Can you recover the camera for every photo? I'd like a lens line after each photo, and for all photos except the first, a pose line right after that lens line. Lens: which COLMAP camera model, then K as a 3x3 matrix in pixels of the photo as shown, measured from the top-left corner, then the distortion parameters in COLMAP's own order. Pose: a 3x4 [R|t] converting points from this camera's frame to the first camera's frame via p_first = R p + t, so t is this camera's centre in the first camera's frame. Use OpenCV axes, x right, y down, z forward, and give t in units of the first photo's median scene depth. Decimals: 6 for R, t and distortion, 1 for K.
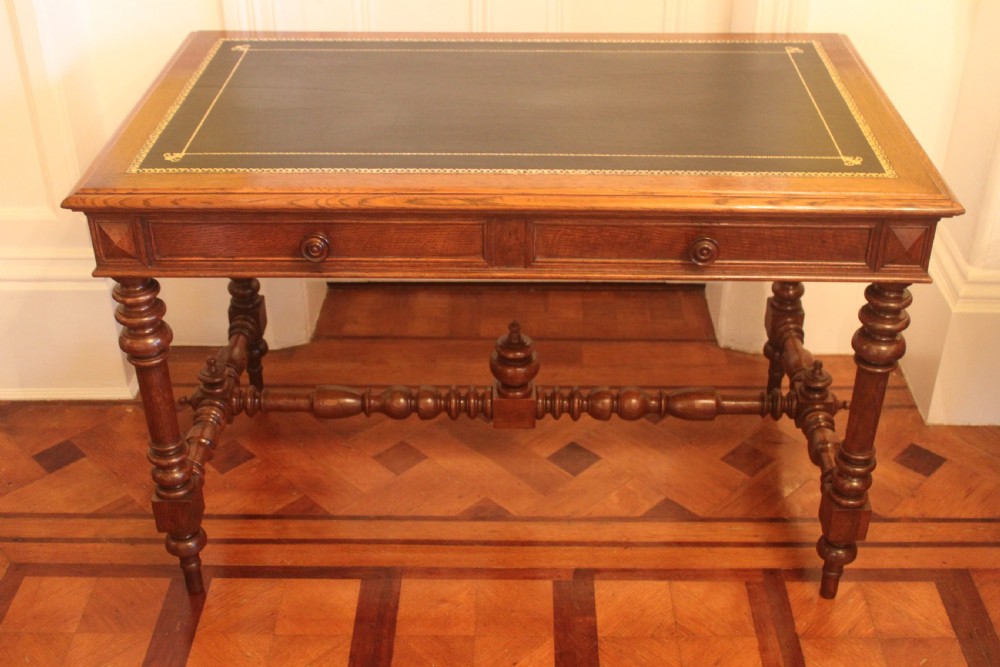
lens RADIAL K [[1190.9, 0, 508.4], [0, 1190.9, 326.9], [0, 0, 1]] dist [-0.077839, 0.000000]
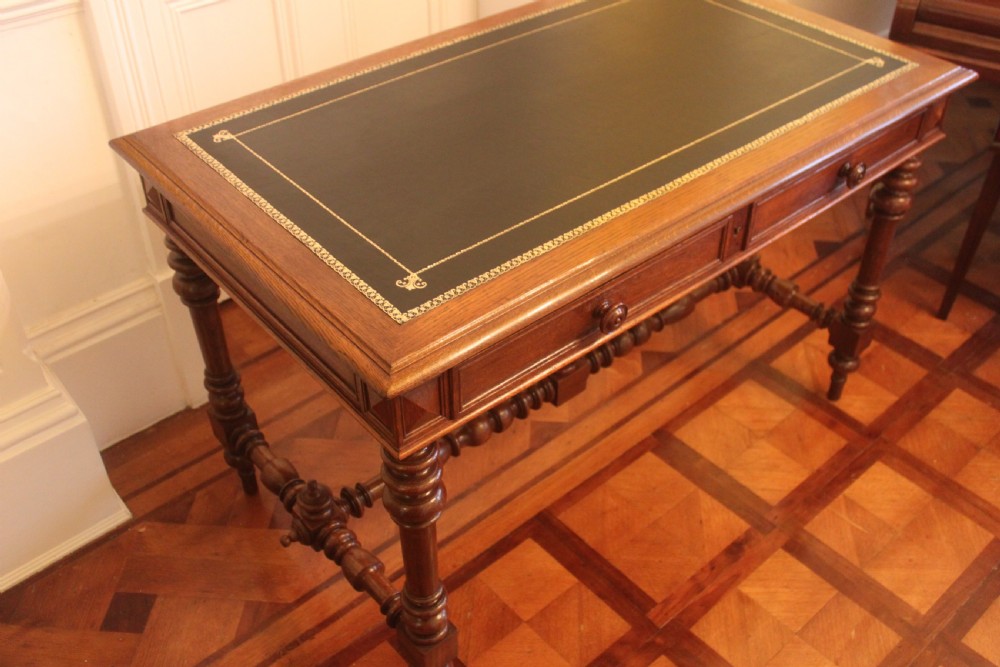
lens RADIAL K [[952.5, 0, 503.0], [0, 952.5, 333.9], [0, 0, 1]] dist [-0.090528, 0.000000]
pose [[0.744208, -0.423785, 0.516295, -0.476886], [0.352013, 0.905742, 0.236047, -0.155773], [-0.567663, 0.006075, 0.823238, 0.284758]]
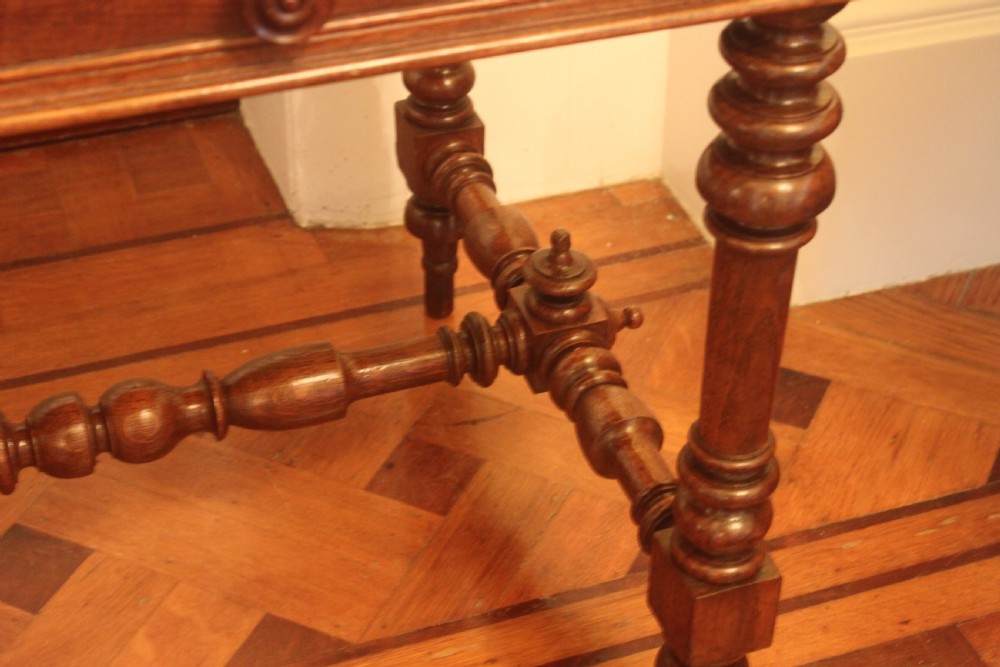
lens RADIAL K [[1838.3, 0, 504.2], [0, 1838.3, 326.0], [0, 0, 1]] dist [0.010695, 0.000000]
pose [[0.932251, -0.202270, 0.299993, 0.037587], [0.174754, 0.977734, 0.116173, -0.017751], [-0.316812, -0.055877, 0.946841, 0.368214]]
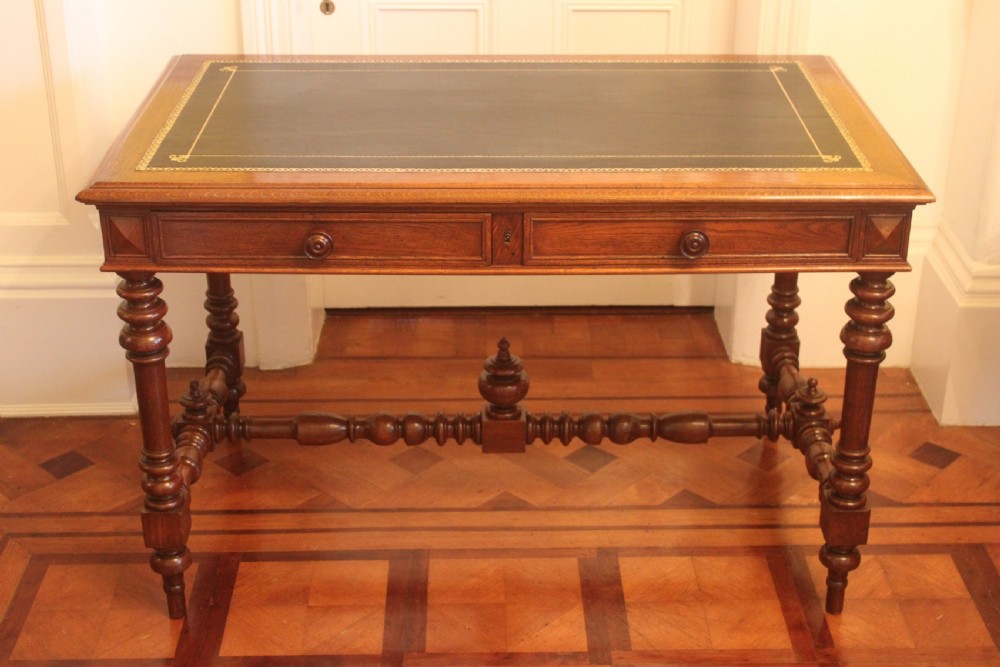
lens RADIAL K [[1495.7, 0, 510.5], [0, 1495.7, 336.7], [0, 0, 1]] dist [-0.045223, 0.000000]
pose [[0.999216, -0.009674, 0.038403, -0.063466], [0.013510, 0.994801, -0.100938, 0.143979], [-0.037227, 0.101377, 0.994151, -0.275457]]
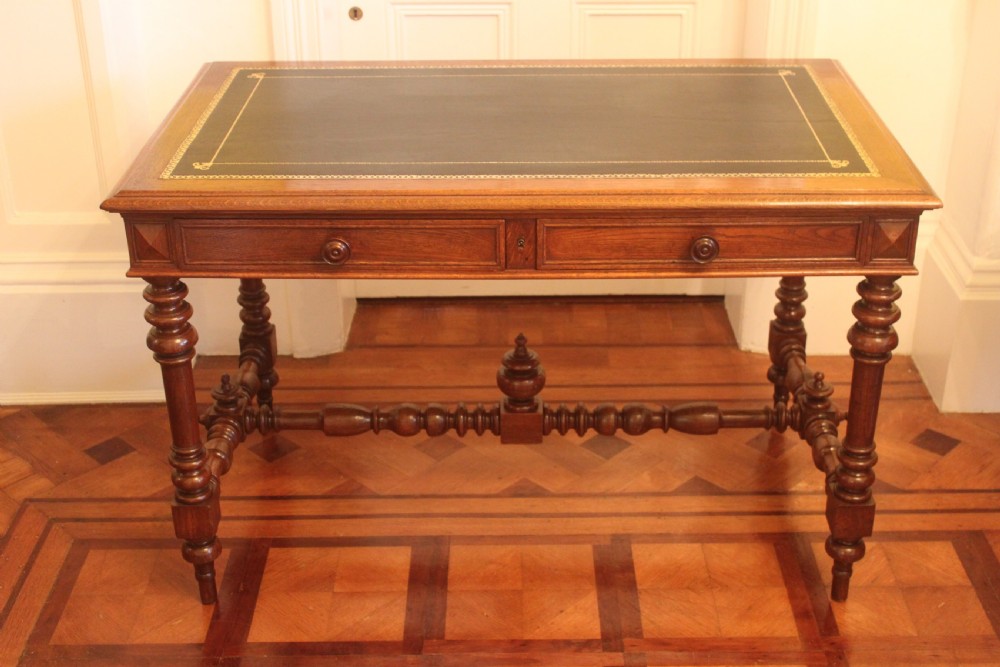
lens RADIAL K [[1342.3, 0, 508.8], [0, 1342.3, 333.4], [0, 0, 1]] dist [-0.065746, 0.000000]
pose [[0.999849, -0.011544, 0.012967, -0.047599], [0.012514, 0.996918, -0.077441, 0.109944], [-0.012033, 0.077591, 0.996913, -0.197361]]
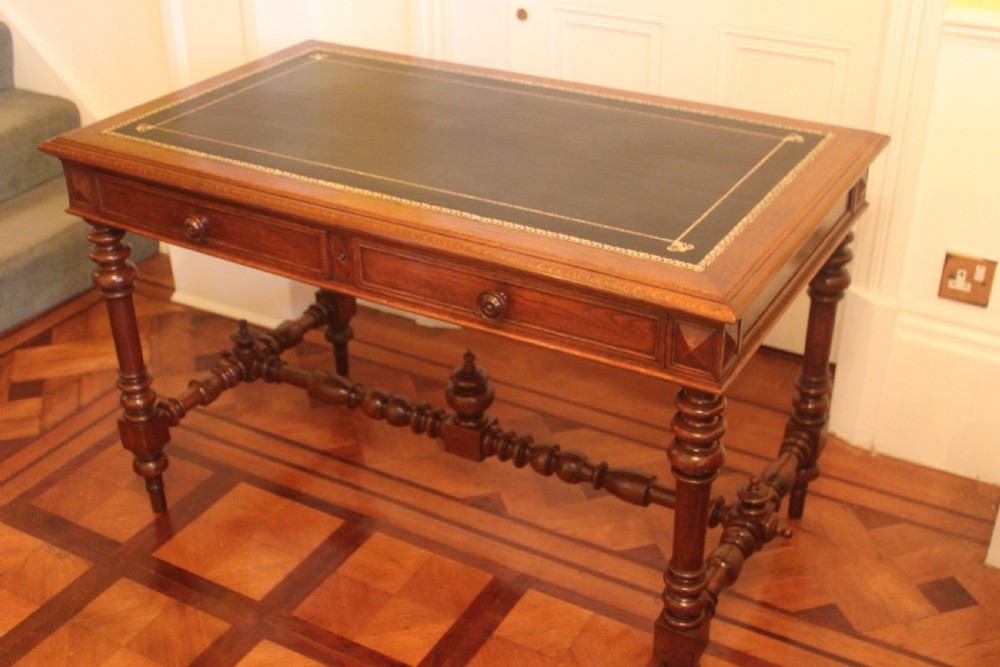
lens RADIAL K [[1190.9, 0, 506.4], [0, 1190.9, 327.8], [0, 0, 1]] dist [-0.077839, 0.000000]
pose [[0.873847, 0.230293, -0.428201, 0.416339], [-0.250965, 0.967959, 0.008429, -0.008972], [0.416422, 0.100098, 0.903644, 0.034157]]
